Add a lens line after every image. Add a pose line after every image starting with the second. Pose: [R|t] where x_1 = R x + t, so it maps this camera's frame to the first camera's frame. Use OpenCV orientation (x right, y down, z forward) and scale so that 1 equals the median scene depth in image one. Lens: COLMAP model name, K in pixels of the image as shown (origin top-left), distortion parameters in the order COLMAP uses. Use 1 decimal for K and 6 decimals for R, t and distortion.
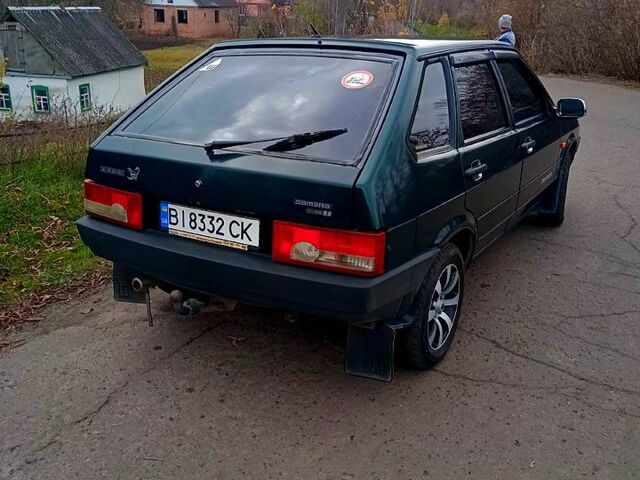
lens RADIAL K [[629.6, 0, 320.0], [0, 629.6, 240.0], [0, 0, 1]] dist [0.111492, -0.181114]
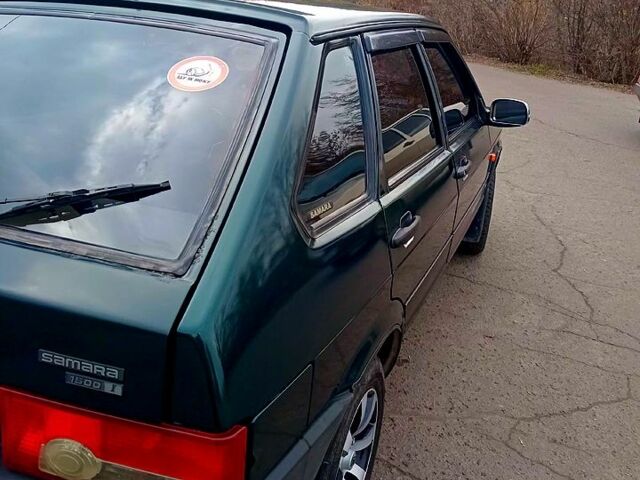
lens RADIAL K [[629.6, 0, 320.0], [0, 629.6, 240.0], [0, 0, 1]] dist [0.111492, -0.181114]
pose [[0.984073, -0.007060, 0.177625, 0.061131], [-0.001131, 0.998942, 0.045970, -0.135247], [-0.177762, -0.045438, 0.983024, 0.444964]]
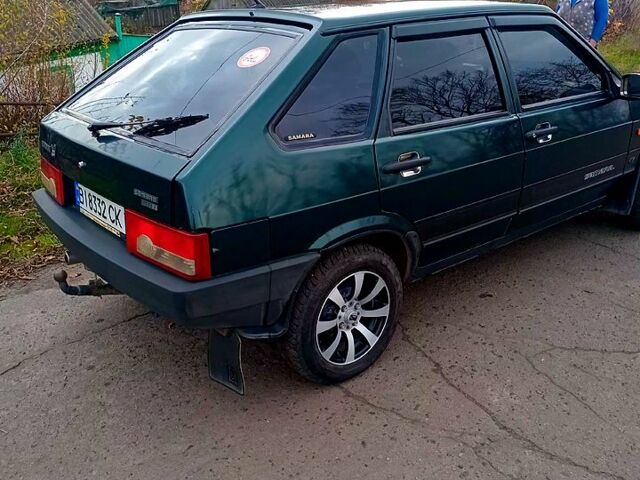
lens RADIAL K [[629.6, 0, 320.0], [0, 629.6, 240.0], [0, 0, 1]] dist [0.111492, -0.181114]
pose [[0.941109, 0.091557, -0.325472, 0.444882], [-0.073362, 0.995000, 0.067772, -0.061363], [0.330050, -0.039903, 0.943120, 0.167001]]
